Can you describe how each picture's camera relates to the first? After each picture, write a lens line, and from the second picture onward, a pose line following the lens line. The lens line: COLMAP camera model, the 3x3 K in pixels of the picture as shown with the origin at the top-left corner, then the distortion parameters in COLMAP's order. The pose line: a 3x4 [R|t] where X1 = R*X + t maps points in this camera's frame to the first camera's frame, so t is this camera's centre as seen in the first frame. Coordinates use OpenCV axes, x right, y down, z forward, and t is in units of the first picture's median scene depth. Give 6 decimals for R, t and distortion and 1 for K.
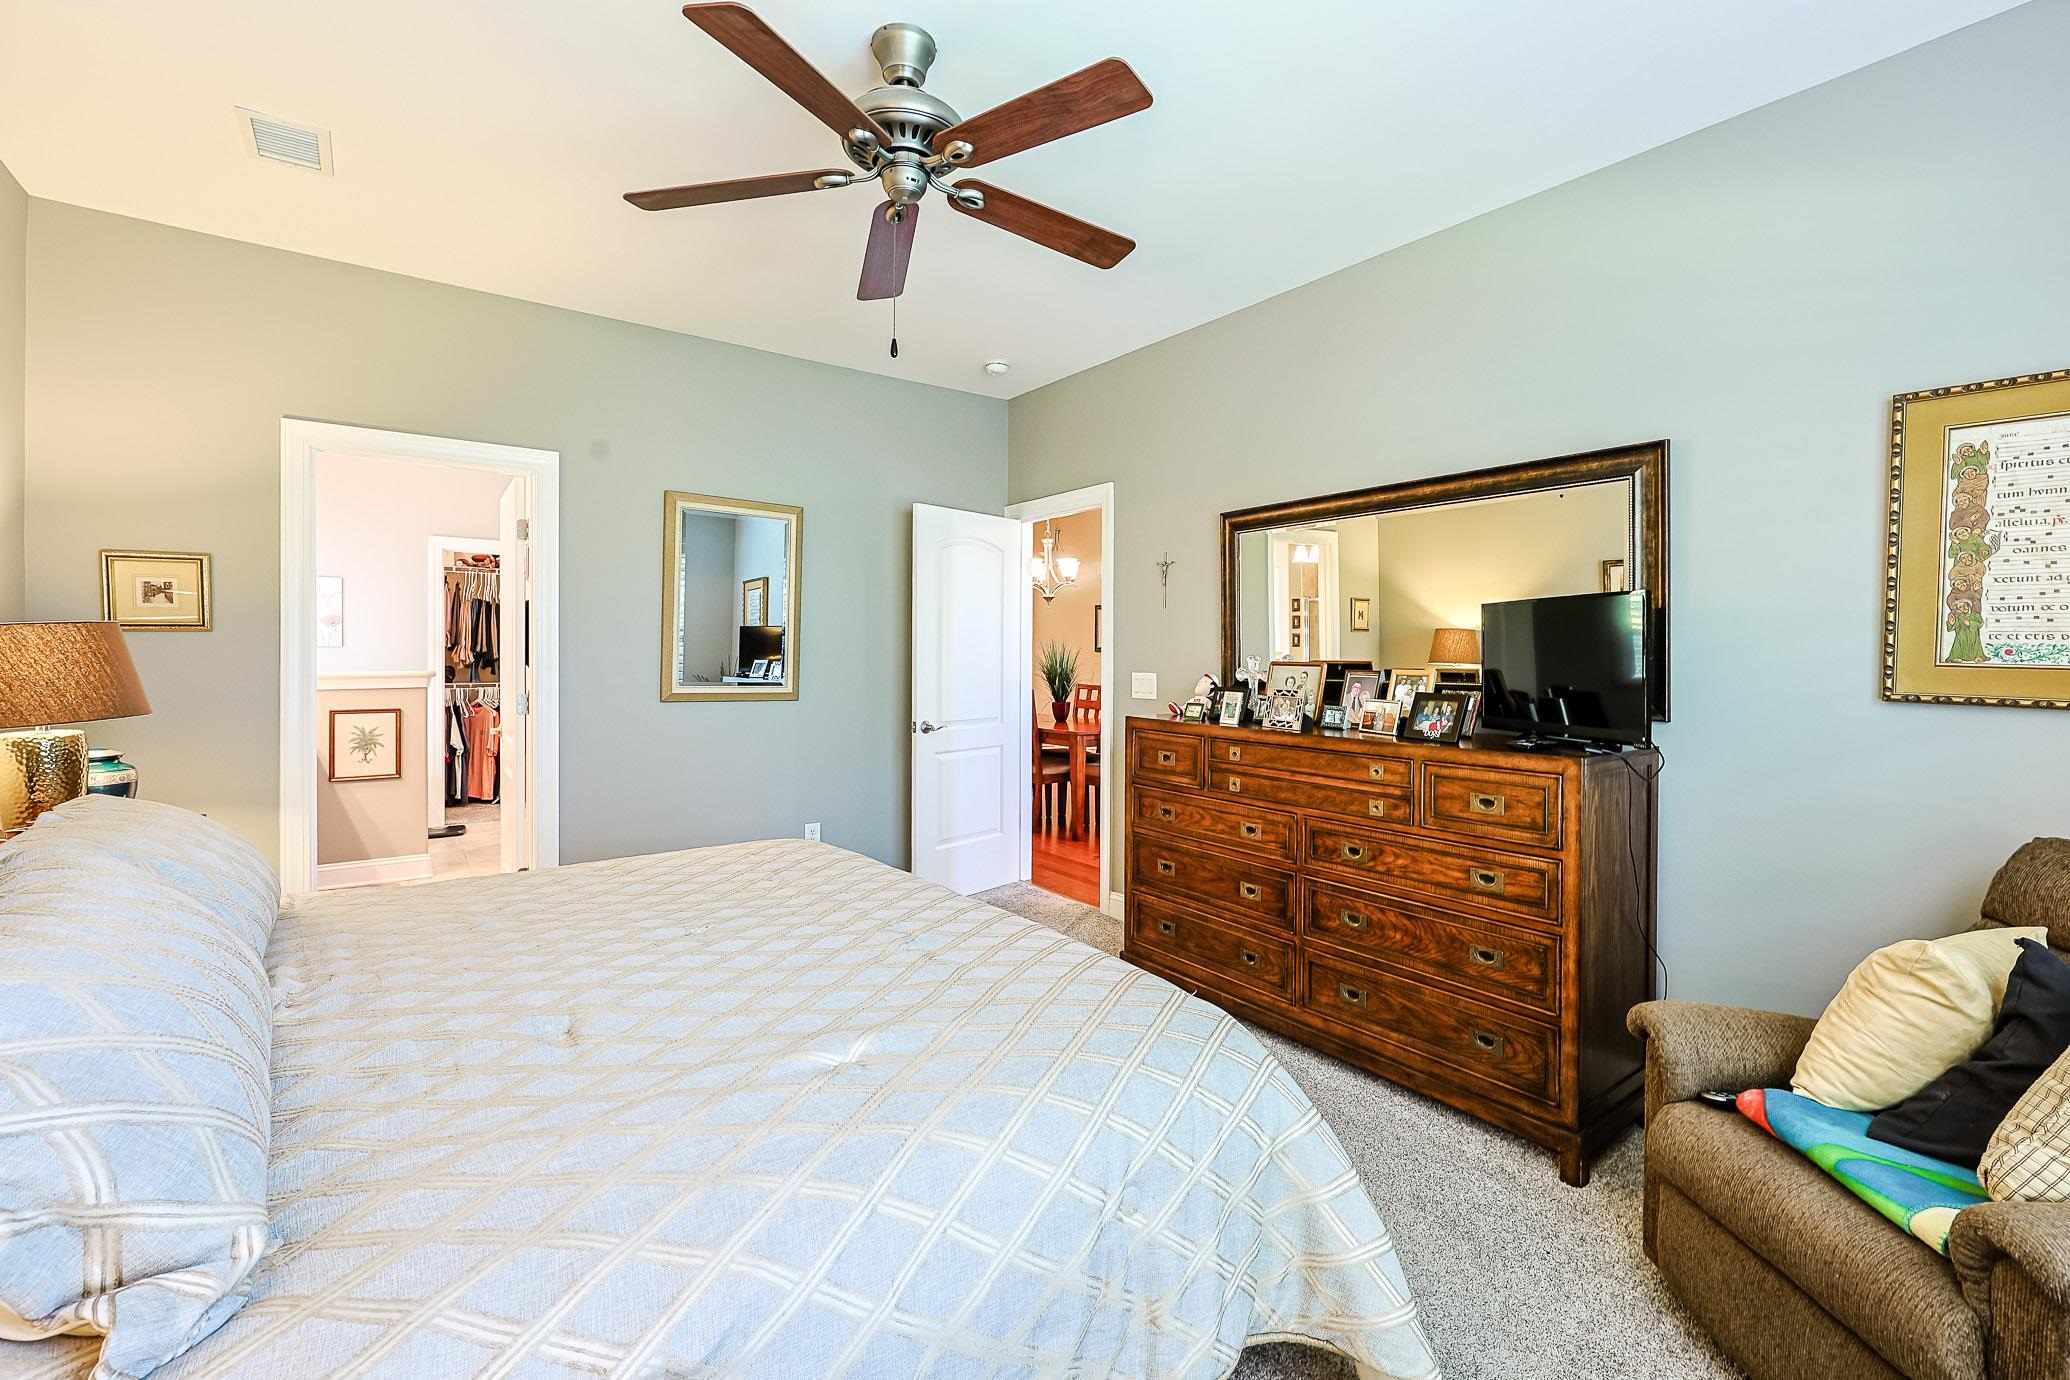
lens RADIAL K [[884.7, 0, 1031.5], [0, 884.7, 671.2], [0, 0, 1]] dist [-0.000126, 0.000034]
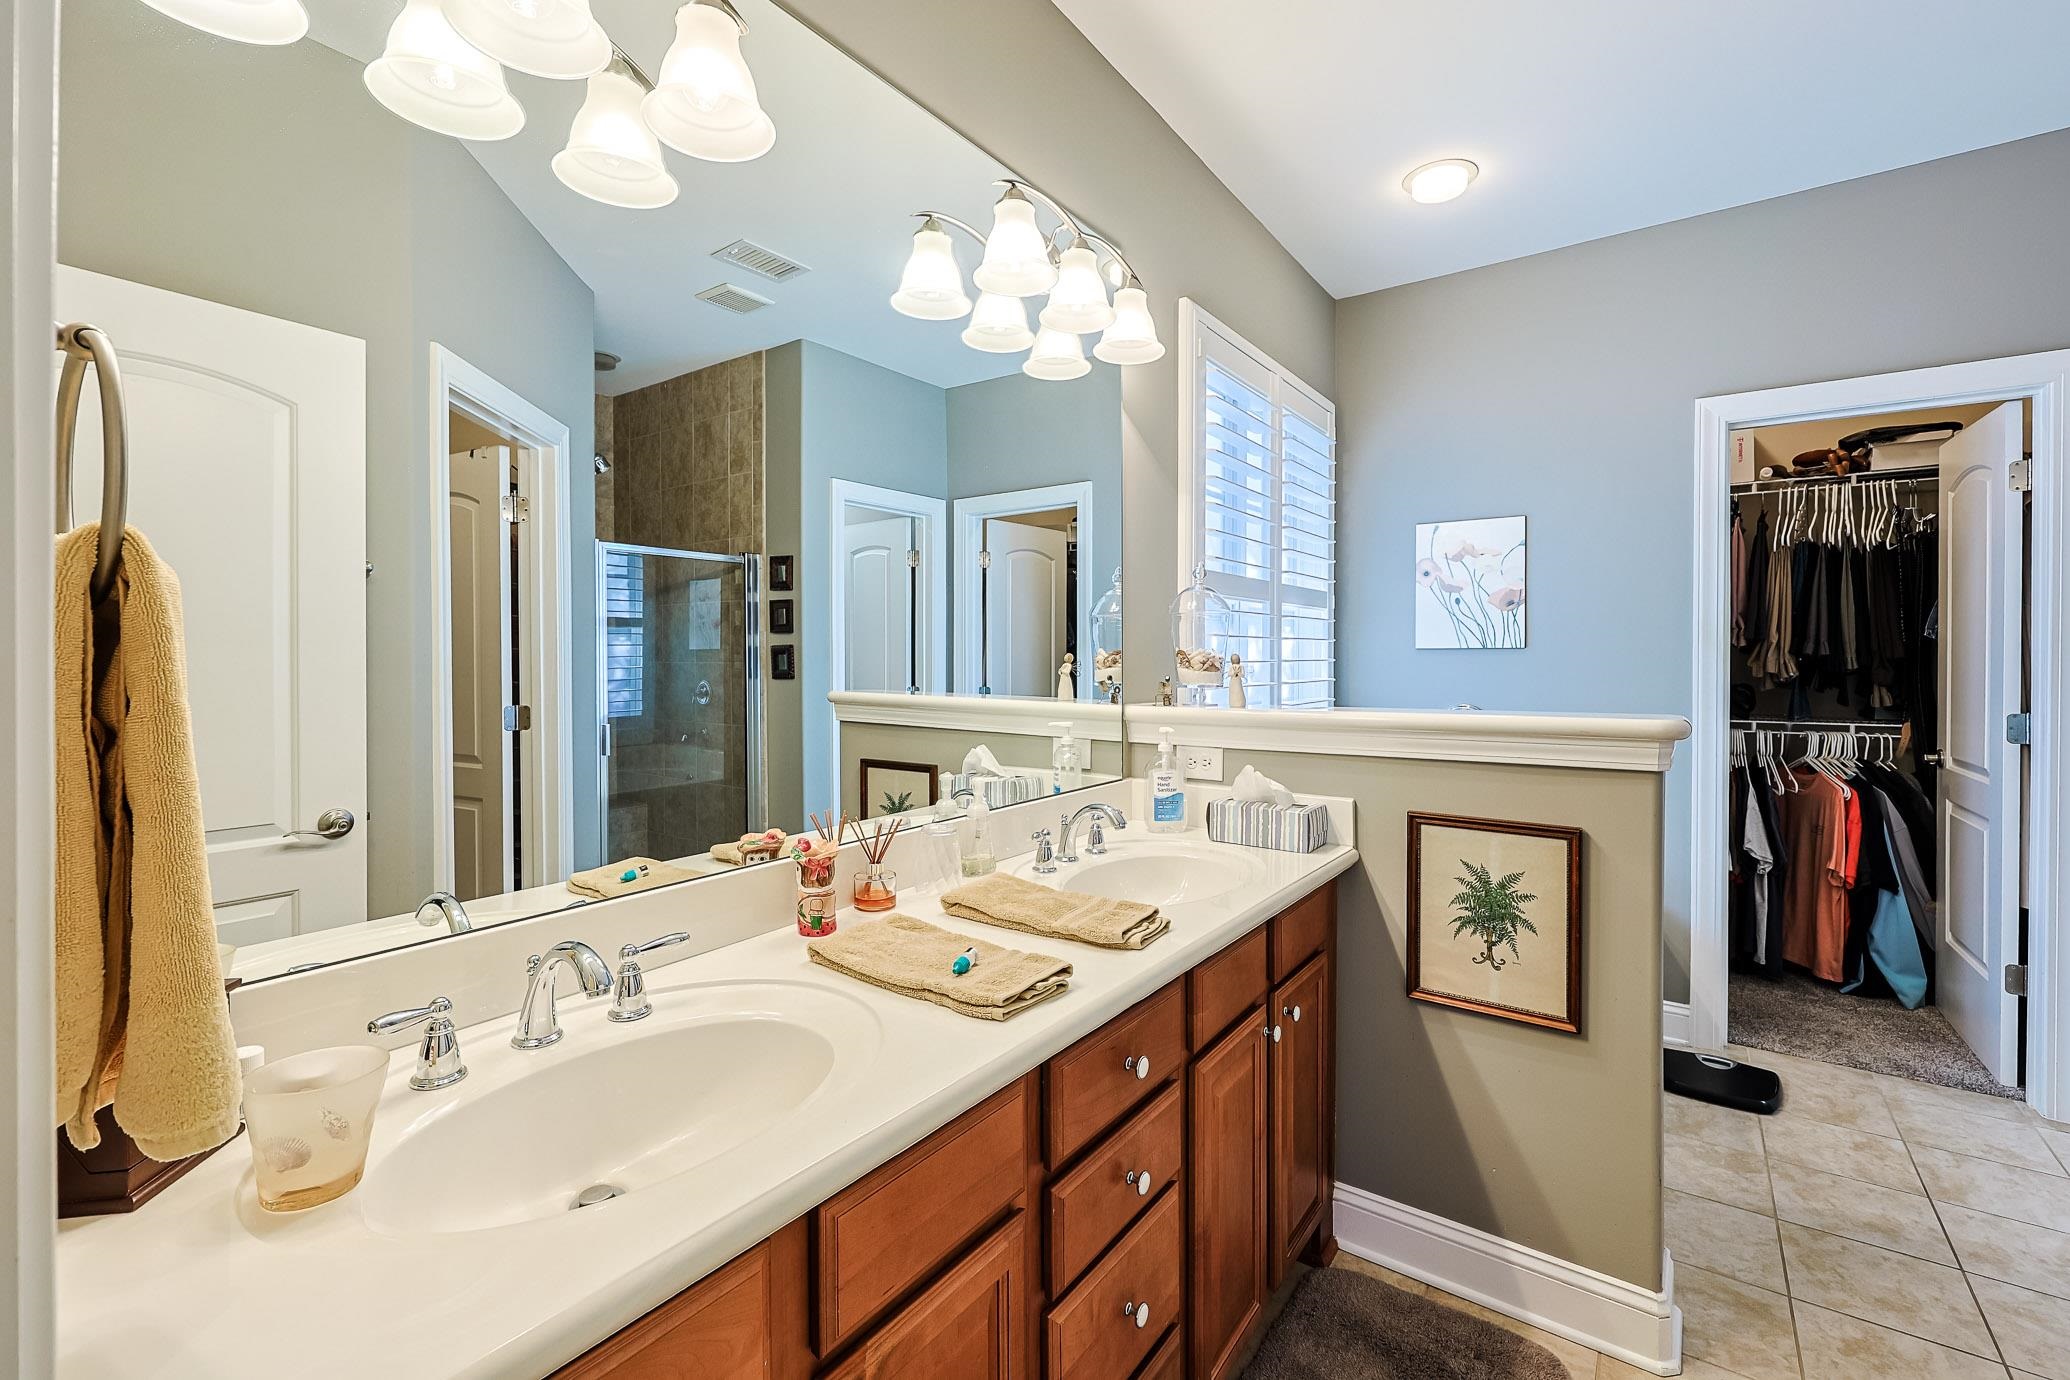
lens RADIAL K [[884.7, 0, 1030.5], [0, 884.7, 673.4], [0, 0, 1]] dist [-0.000126, 0.000034]
pose [[0.303621, 0.001905, -0.952791, -0.314668], [-0.004699, 0.999989, 0.000502, -0.011216], [0.952781, 0.004325, 0.303627, 0.481350]]
